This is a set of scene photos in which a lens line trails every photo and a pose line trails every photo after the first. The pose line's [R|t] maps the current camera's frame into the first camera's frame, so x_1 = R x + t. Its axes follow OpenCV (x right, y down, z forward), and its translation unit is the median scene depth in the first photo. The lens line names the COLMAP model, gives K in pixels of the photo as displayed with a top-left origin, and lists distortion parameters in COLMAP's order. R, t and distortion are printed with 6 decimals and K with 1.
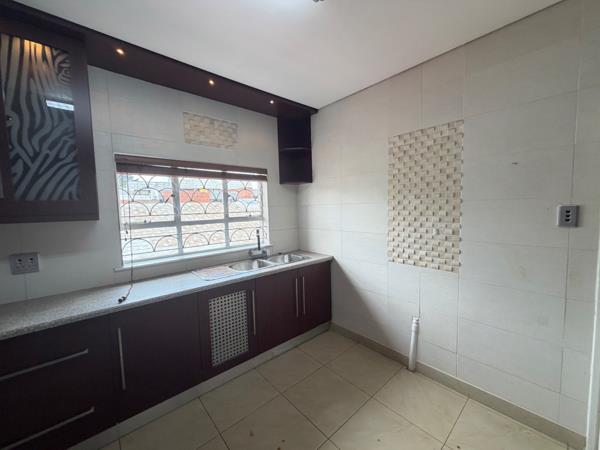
lens RADIAL K [[240.3, 0, 301.5], [0, 240.3, 224.6], [0, 0, 1]] dist [-0.002371, -0.000224]
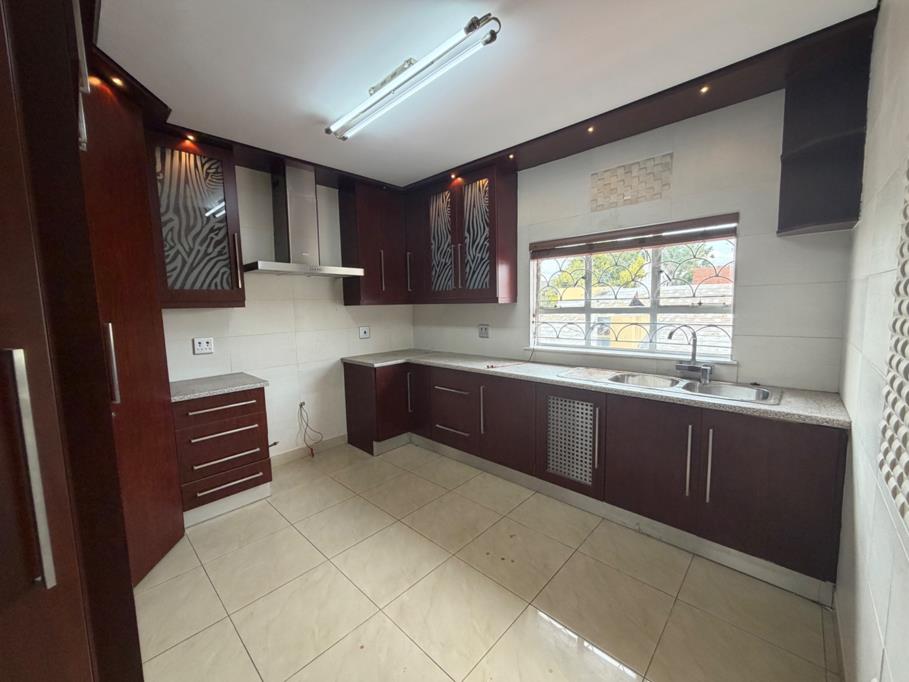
lens RADIAL K [[364.1, 0, 456.0], [0, 364.1, 339.4], [0, 0, 1]] dist [-0.002371, -0.000224]
pose [[0.090880, 0.122188, -0.988338, 0.756246], [-0.050232, 0.991744, 0.117990, -0.032289], [0.994594, 0.038923, 0.096267, 0.437215]]
